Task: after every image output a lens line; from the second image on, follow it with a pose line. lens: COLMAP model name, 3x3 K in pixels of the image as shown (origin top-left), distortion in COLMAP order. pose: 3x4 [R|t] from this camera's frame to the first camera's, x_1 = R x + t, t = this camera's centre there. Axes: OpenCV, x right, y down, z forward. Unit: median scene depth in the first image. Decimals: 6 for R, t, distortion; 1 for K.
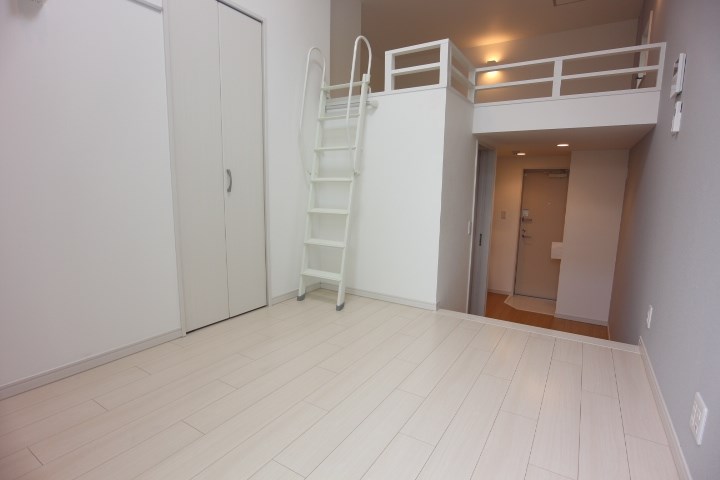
lens RADIAL K [[369.2, 0, 361.1], [0, 369.2, 238.4], [0, 0, 1]] dist [-0.021688, -0.000665]
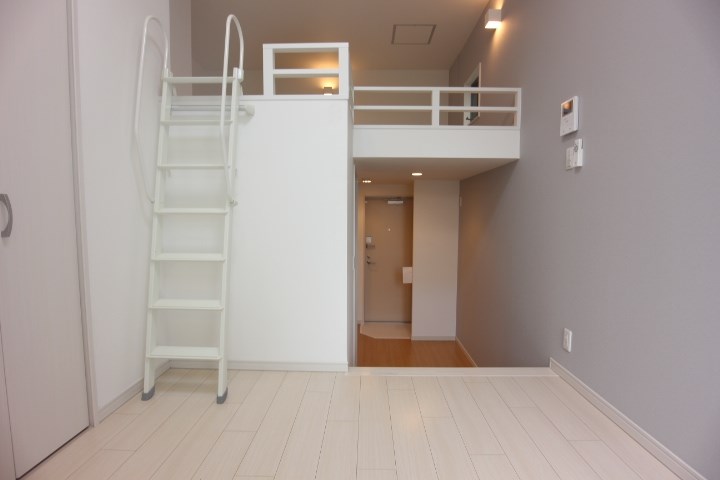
lens RADIAL K [[369.2, 0, 360.1], [0, 369.2, 241.3], [0, 0, 1]] dist [-0.021688, -0.000665]
pose [[0.854010, -0.051057, 0.517745, -0.166523], [0.080834, 0.996109, -0.035104, -0.052990], [-0.513939, 0.071830, 0.854814, 0.256423]]
